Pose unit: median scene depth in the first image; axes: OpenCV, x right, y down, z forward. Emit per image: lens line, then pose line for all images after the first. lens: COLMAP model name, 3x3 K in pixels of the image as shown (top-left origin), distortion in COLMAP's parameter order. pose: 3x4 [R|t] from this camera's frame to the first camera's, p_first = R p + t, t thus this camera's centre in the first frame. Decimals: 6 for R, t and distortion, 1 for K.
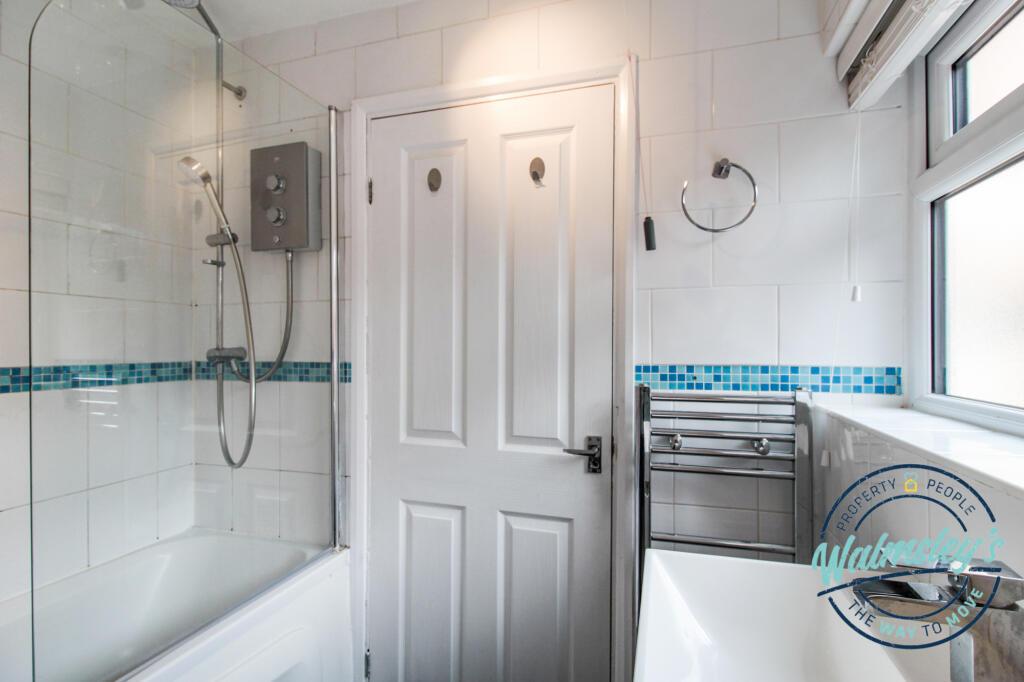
lens RADIAL K [[489.4, 0, 512.0], [0, 489.4, 341.0], [0, 0, 1]] dist [0.023131, -0.017995]
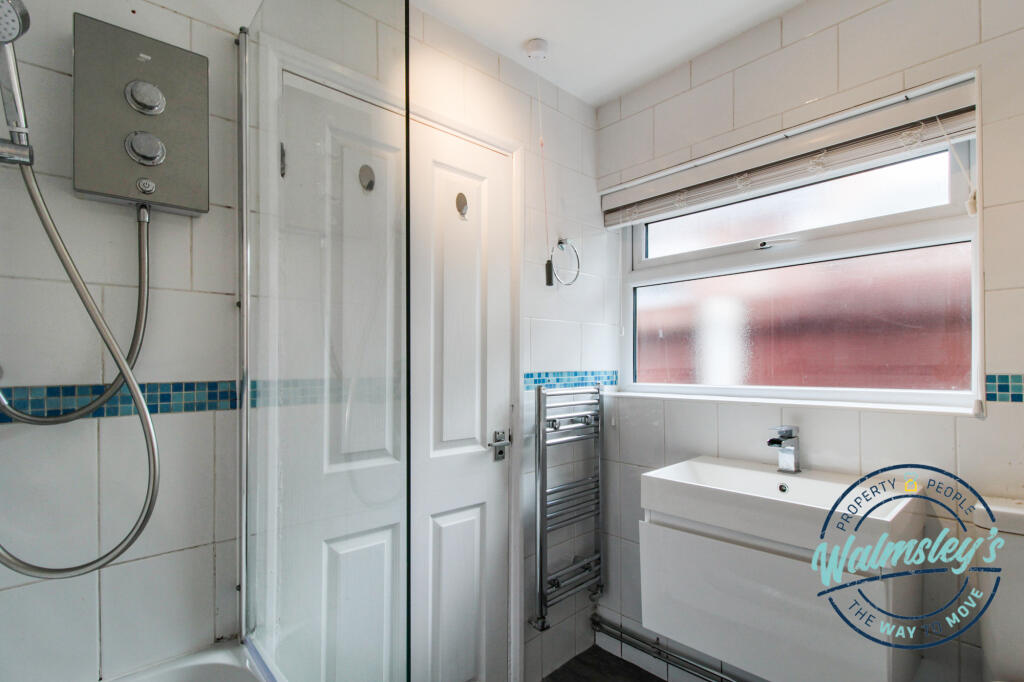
lens RADIAL K [[506.6, 0, 517.5], [0, 506.6, 351.7], [0, 0, 1]] dist [0.011225, -0.001653]
pose [[0.493441, 0.015022, 0.869649, -0.931020], [-0.008280, 0.999887, -0.012573, 0.007444], [-0.869740, -0.000997, 0.493510, 0.316203]]
